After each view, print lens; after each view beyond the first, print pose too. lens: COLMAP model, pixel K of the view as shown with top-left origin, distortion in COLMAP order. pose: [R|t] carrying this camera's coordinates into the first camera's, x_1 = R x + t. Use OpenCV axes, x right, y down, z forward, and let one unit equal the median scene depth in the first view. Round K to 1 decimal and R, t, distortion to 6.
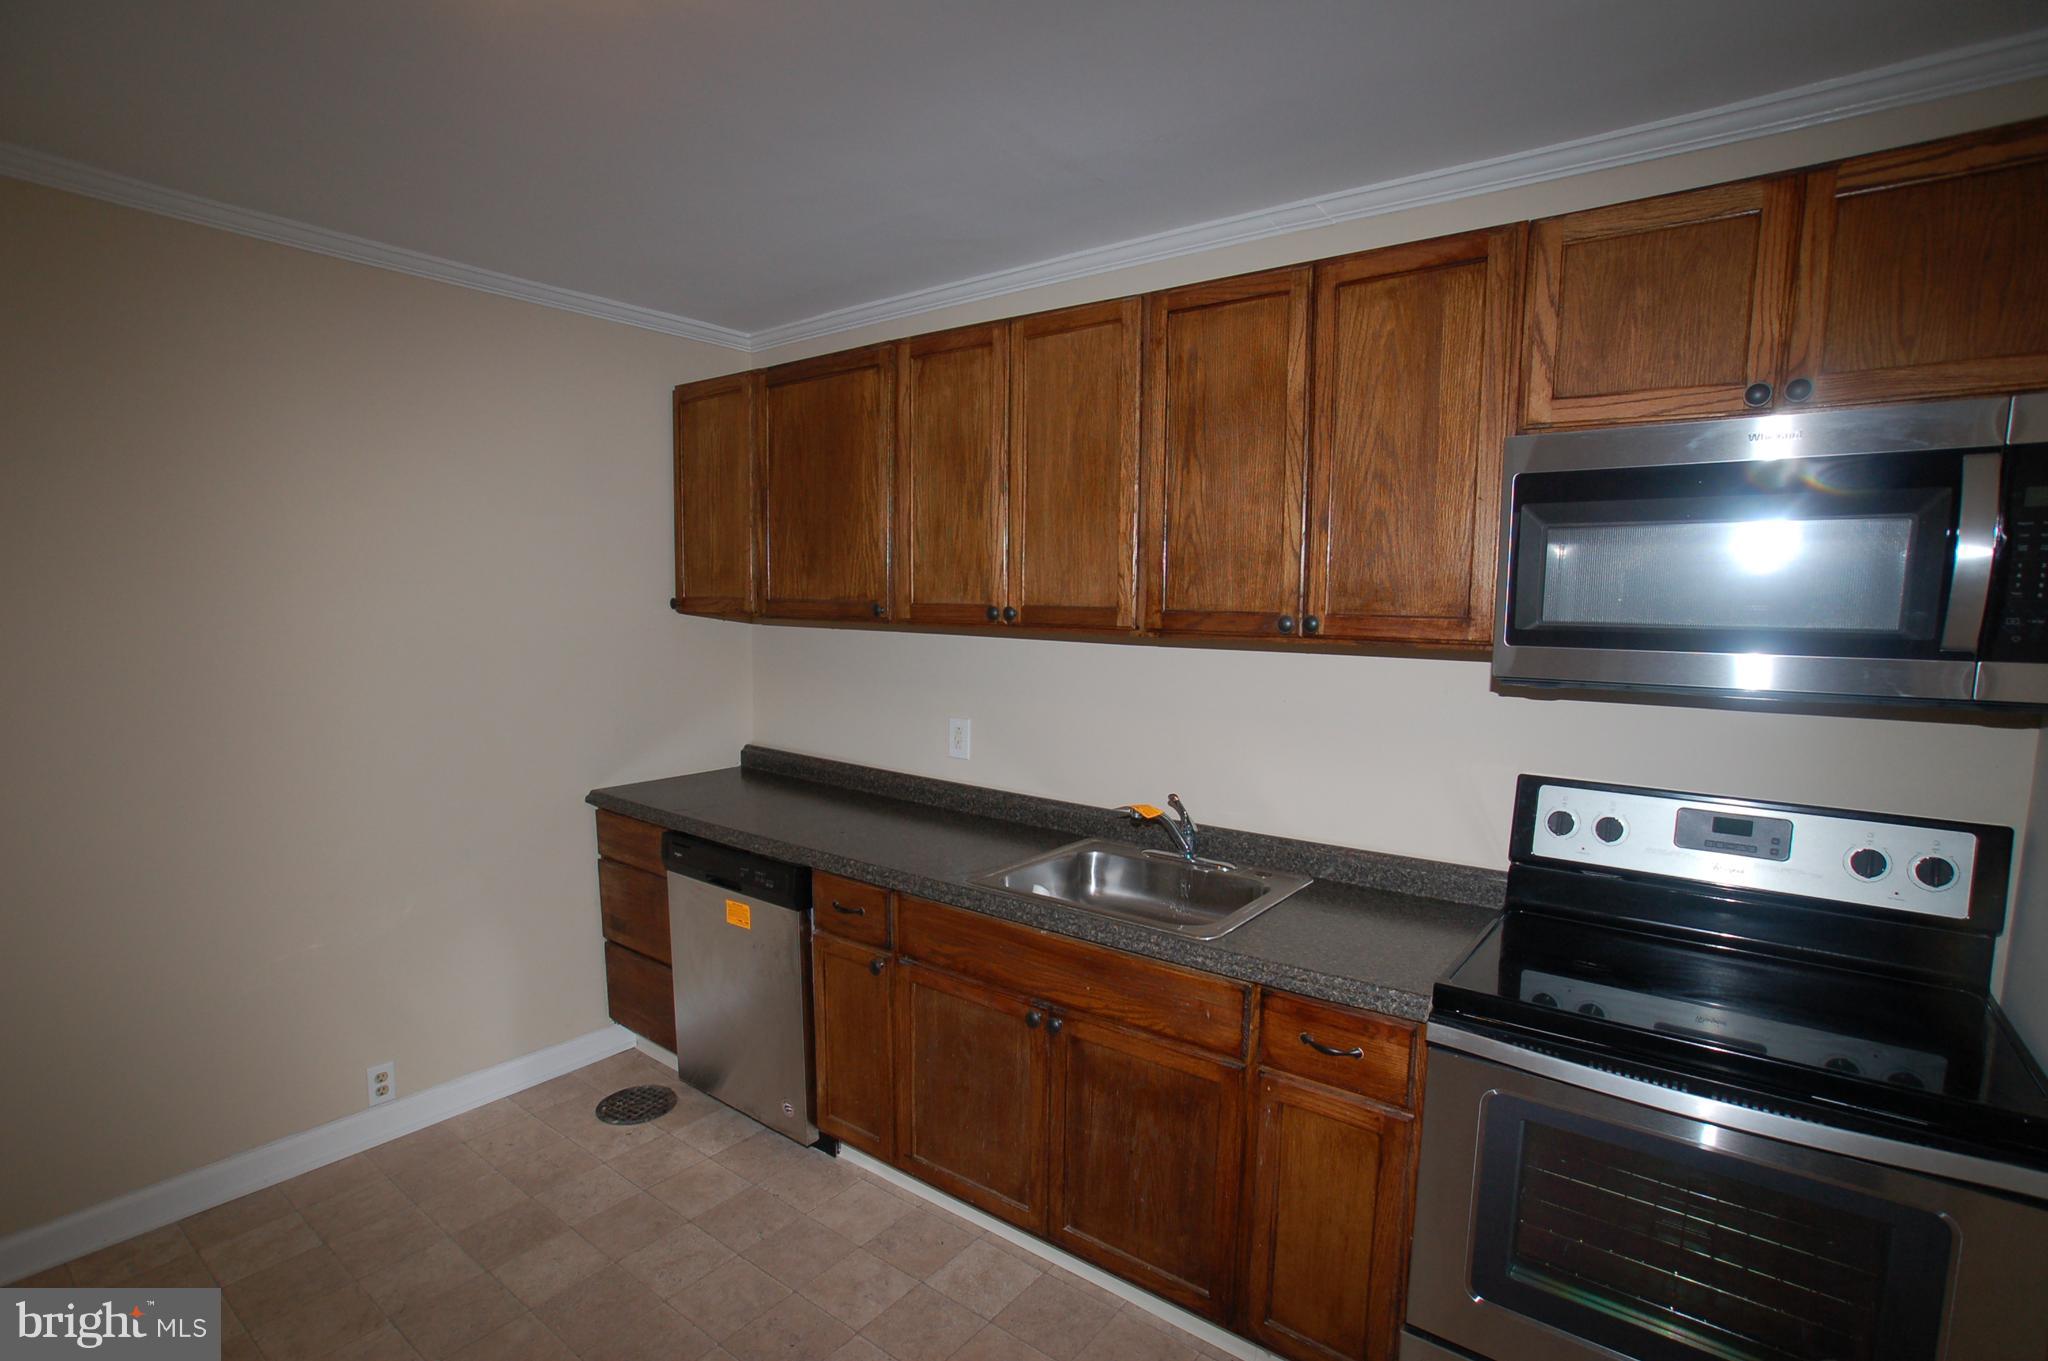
lens RADIAL K [[981.0, 0, 1024.6], [0, 981.0, 709.2], [0, 0, 1]] dist [-0.035747, 0.000531]
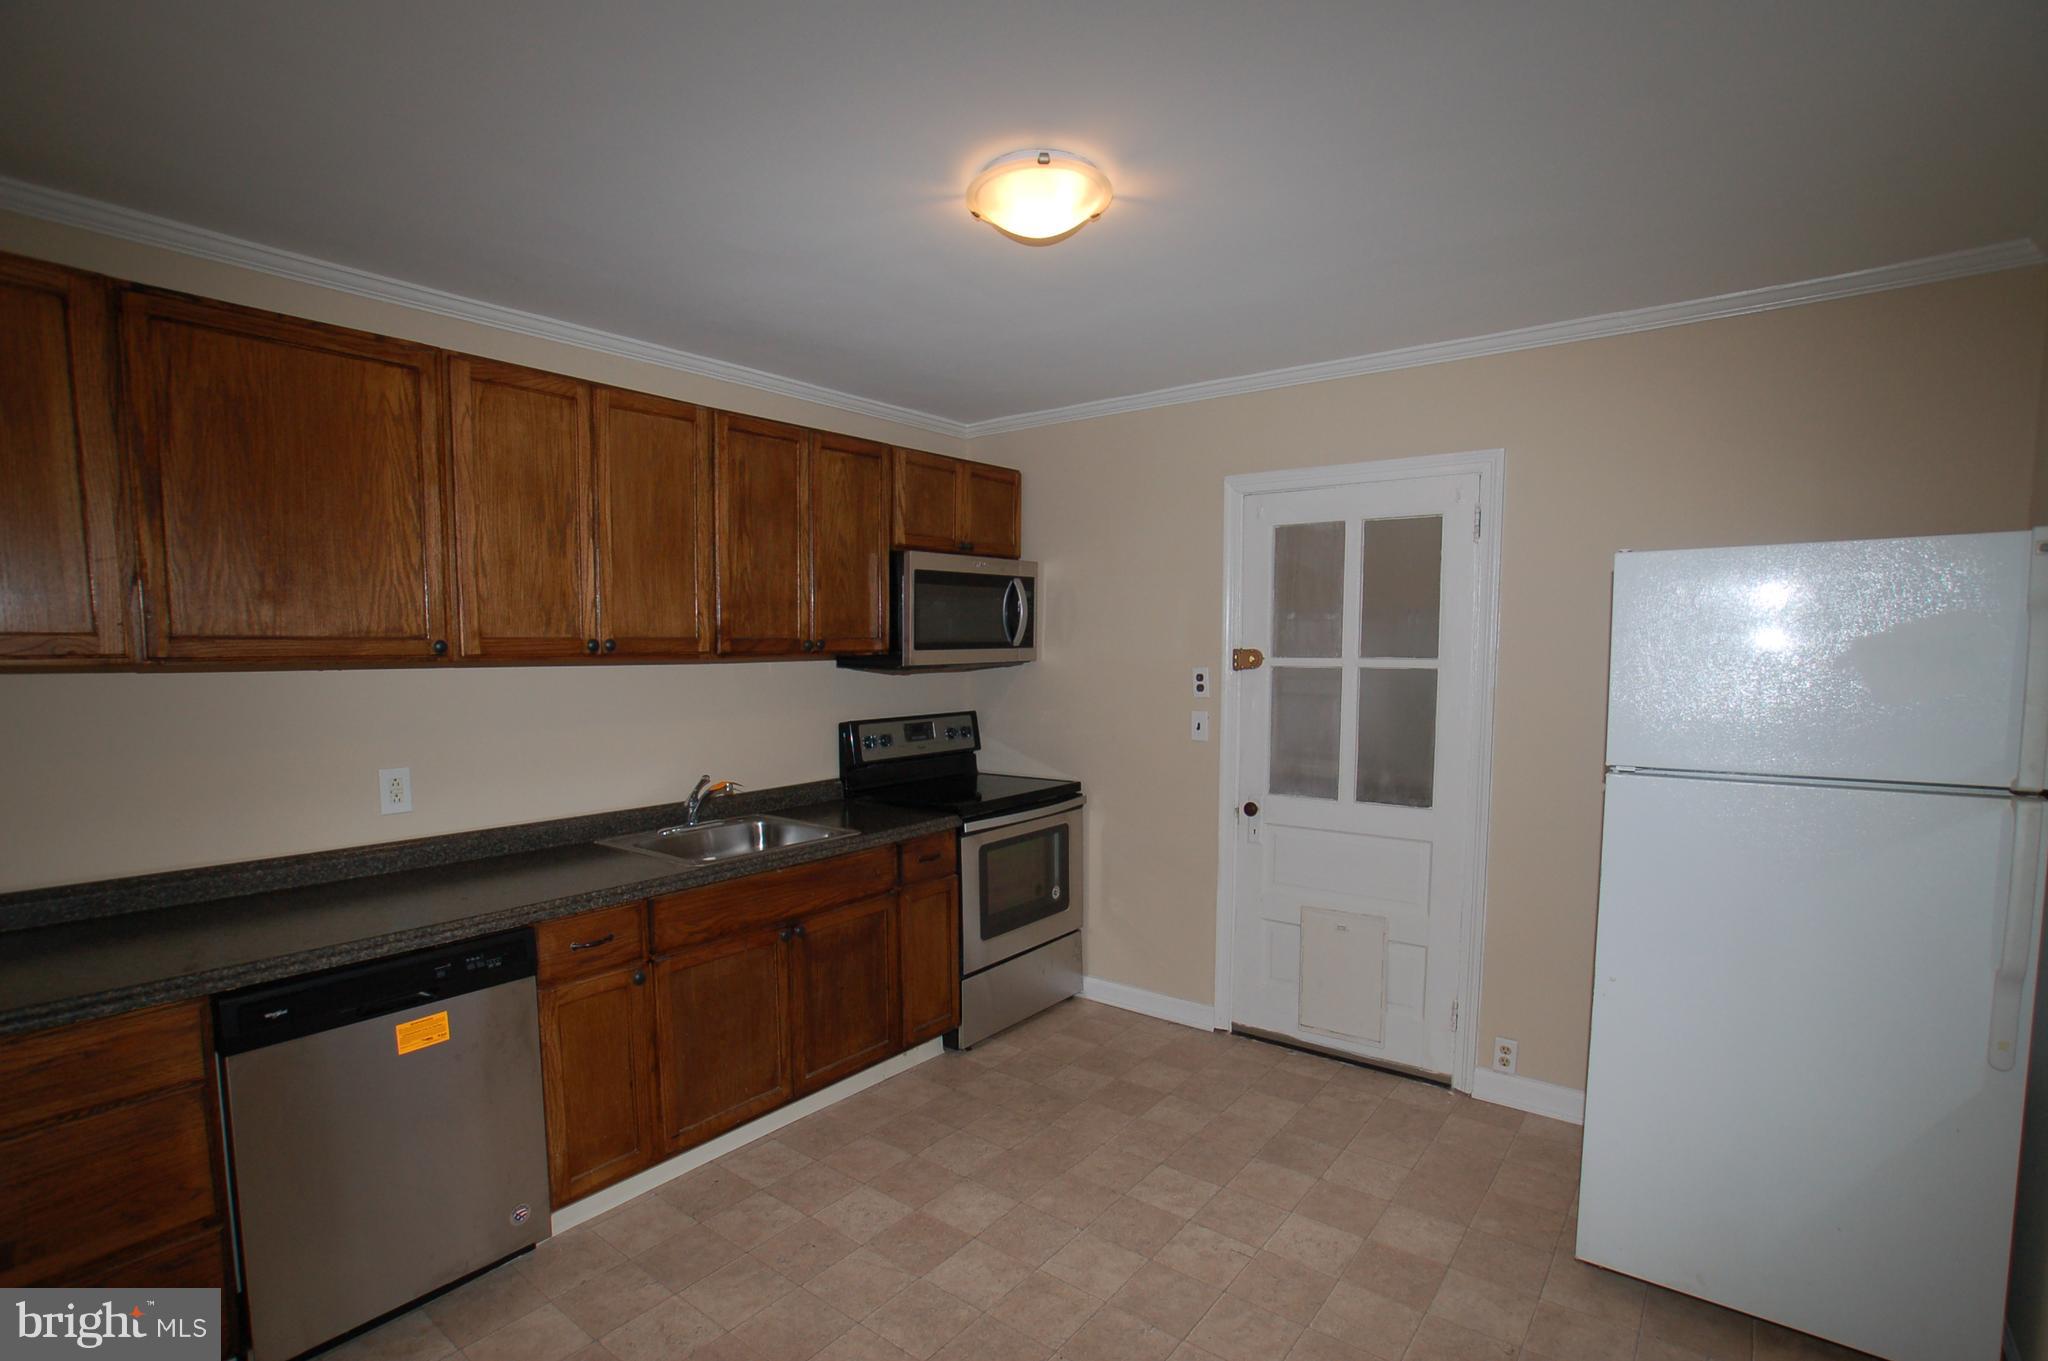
lens RADIAL K [[981.0, 0, 1024.6], [0, 981.0, 709.2], [0, 0, 1]] dist [-0.035747, 0.000531]
pose [[0.022554, -0.092335, 0.995473, -1.183792], [0.108485, 0.990072, 0.089376, -0.076571], [-0.993842, 0.105978, 0.032347, 0.524073]]
